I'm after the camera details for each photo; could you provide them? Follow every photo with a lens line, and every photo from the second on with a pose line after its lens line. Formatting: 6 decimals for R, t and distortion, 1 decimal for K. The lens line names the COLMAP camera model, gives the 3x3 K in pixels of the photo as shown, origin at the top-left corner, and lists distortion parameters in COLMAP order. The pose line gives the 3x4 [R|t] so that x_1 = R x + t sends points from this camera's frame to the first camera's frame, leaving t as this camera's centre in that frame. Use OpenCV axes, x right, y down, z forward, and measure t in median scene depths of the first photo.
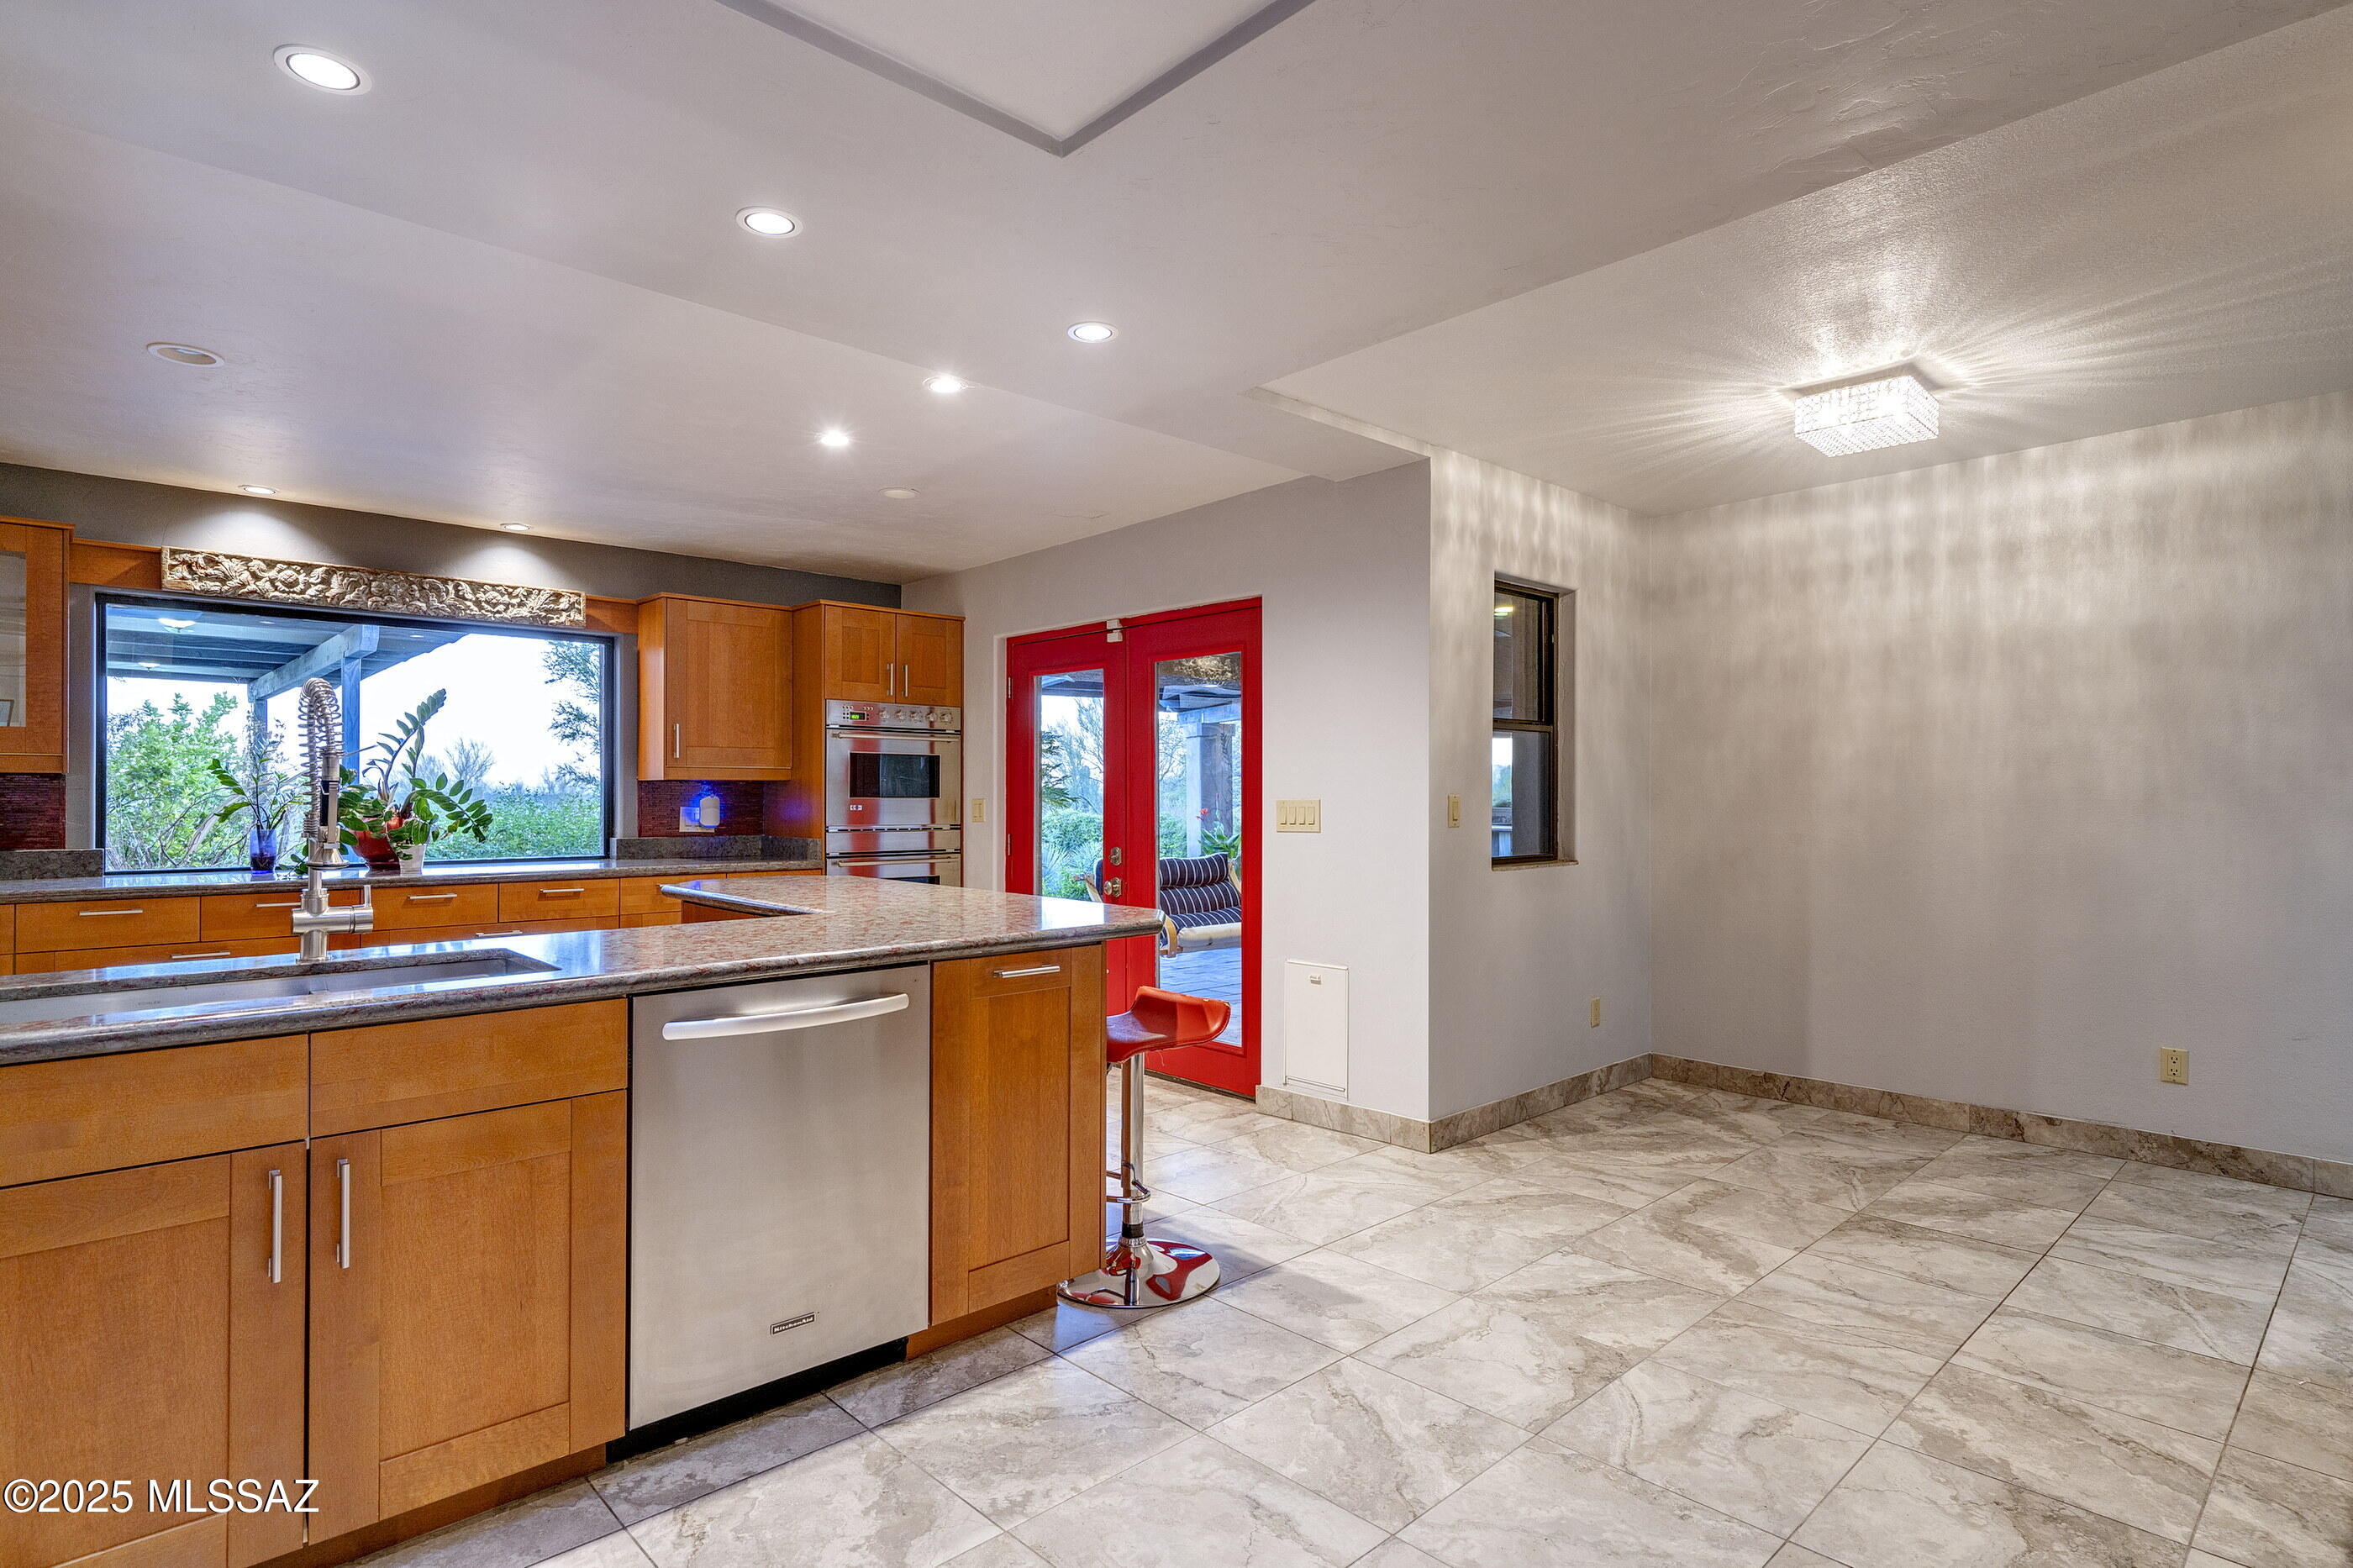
lens RADIAL K [[1208.8, 0, 1176.5], [0, 1208.8, 784.0], [0, 0, 1]] dist [-0.000613, 0.000007]
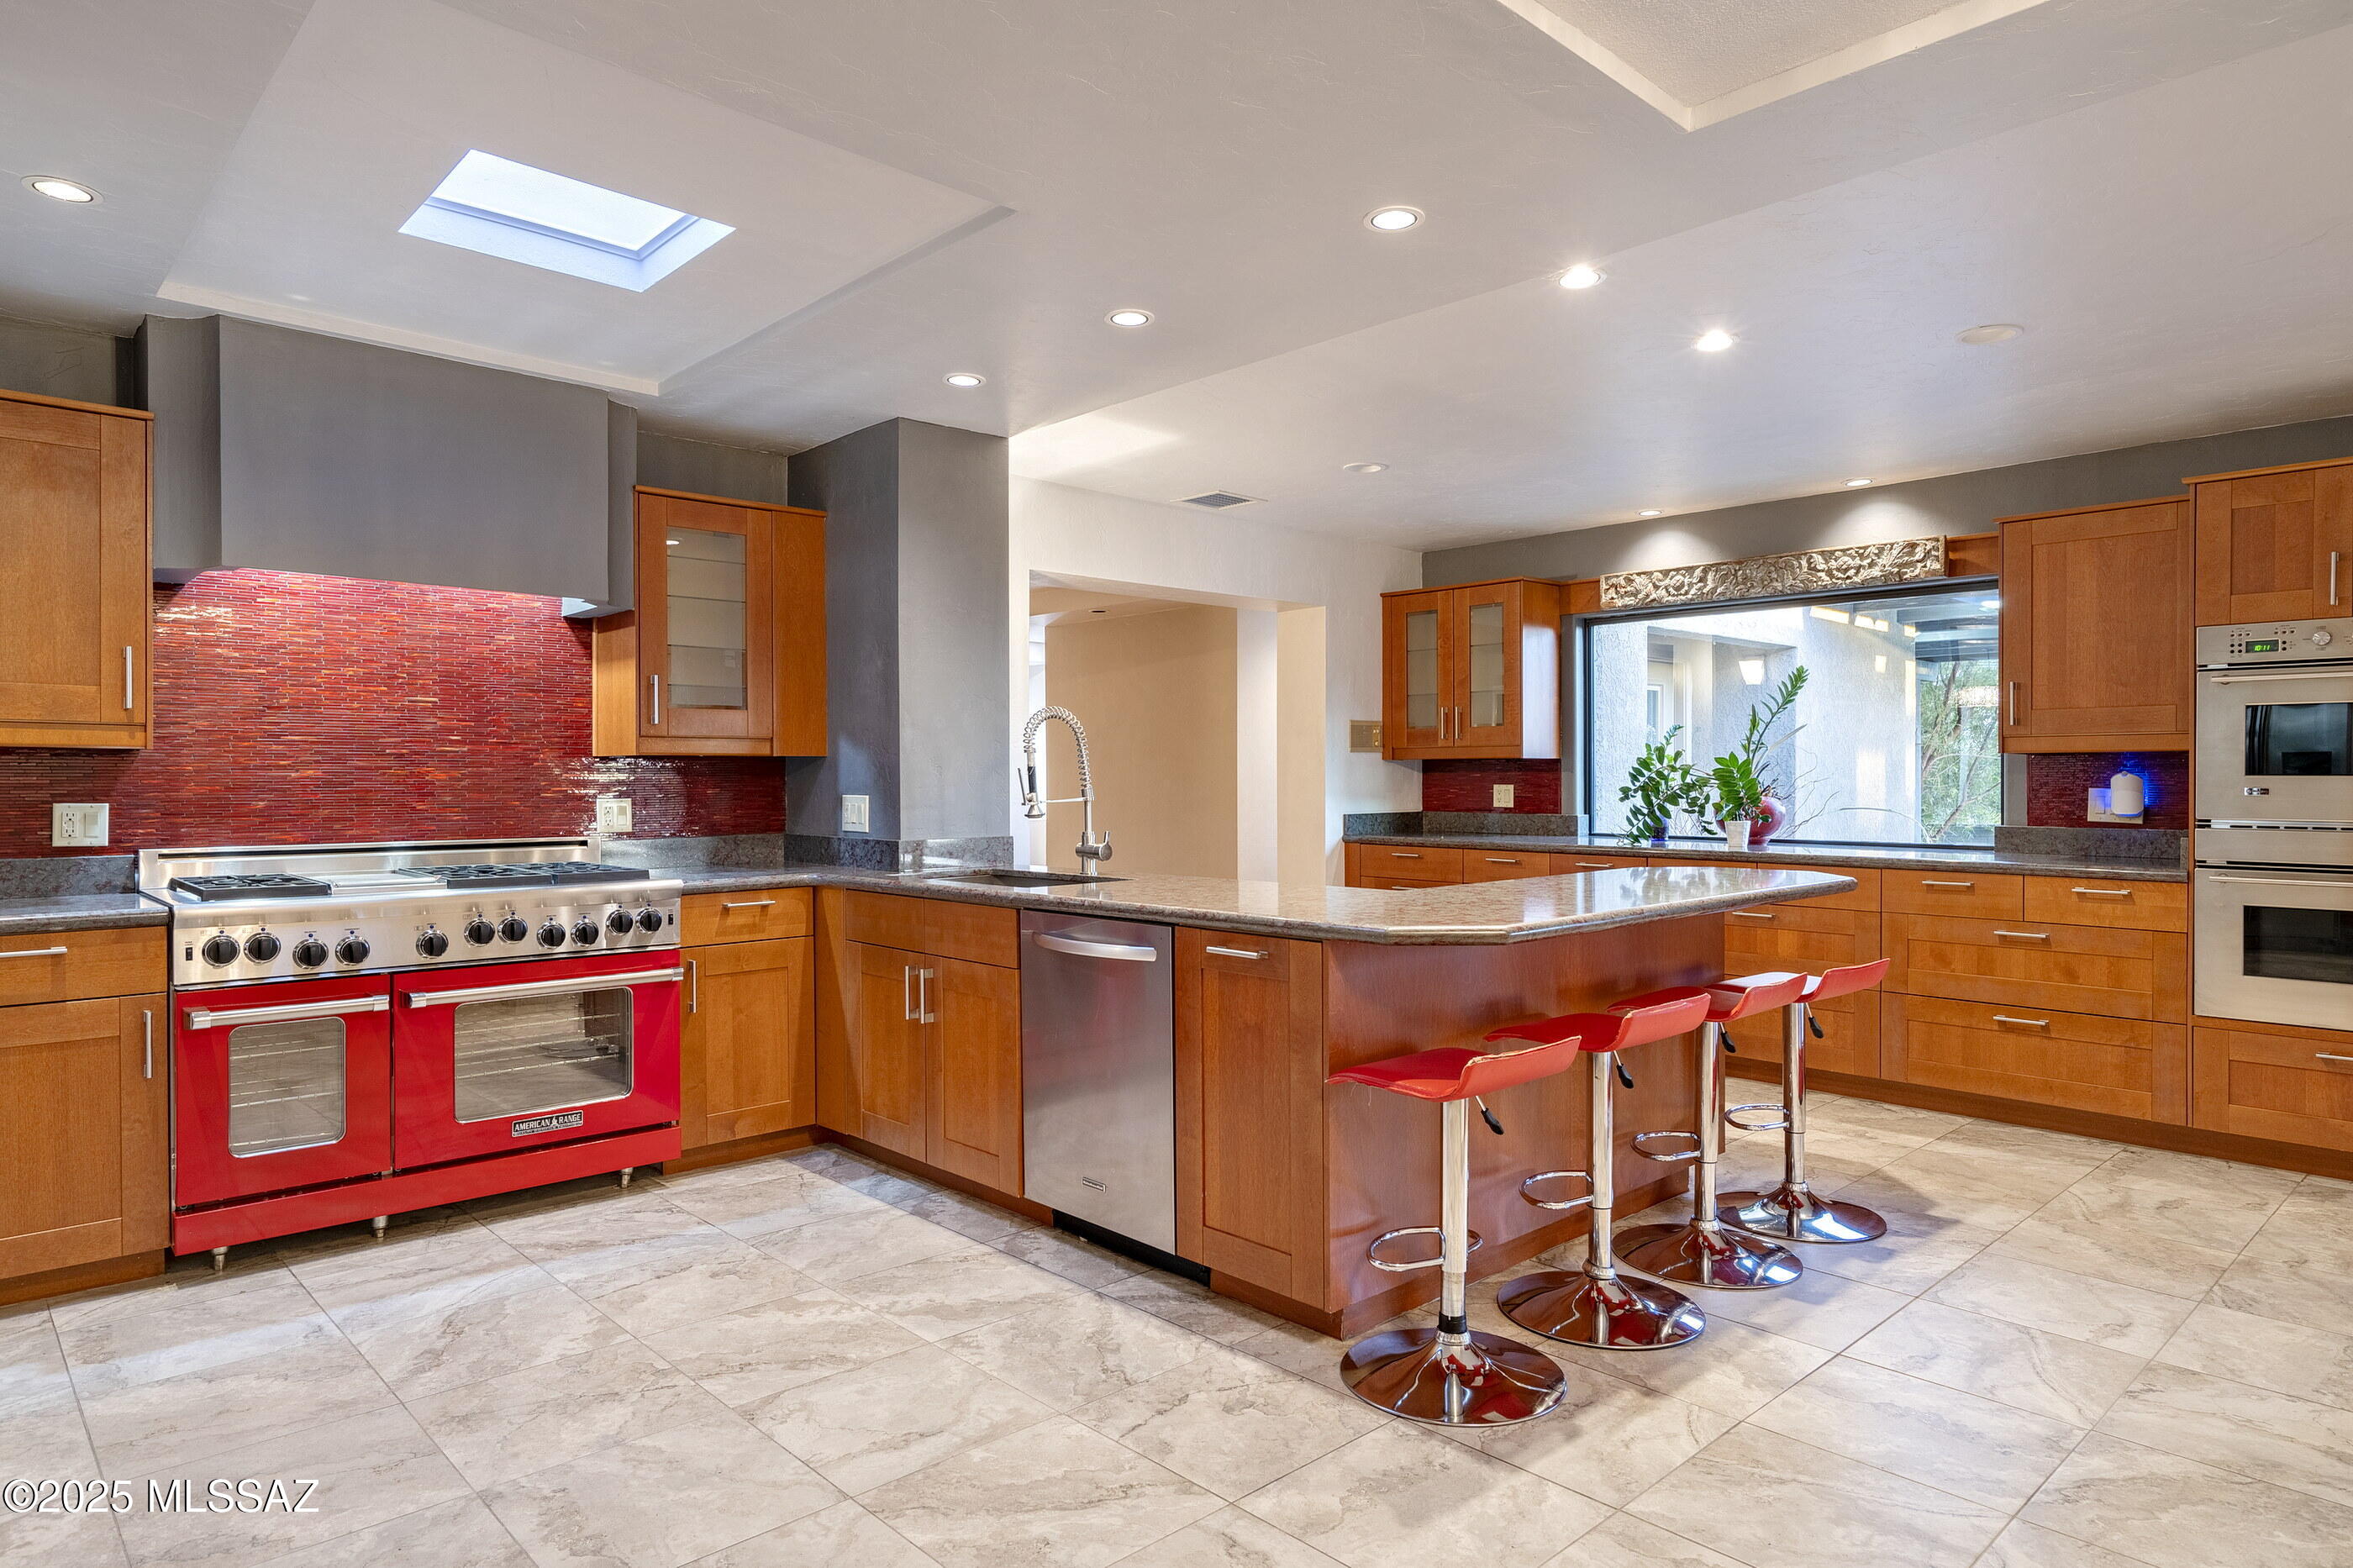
lens RADIAL K [[1366.0, 0, 1176.5], [0, 1366.0, 784.0], [0, 0, 1]] dist [-0.000032, 0.000668]
pose [[-0.001877, 0.005331, -0.999984, 0.880870], [0.011658, 0.999918, 0.005308, 0.010170], [0.999930, -0.011648, -0.001939, 0.850421]]
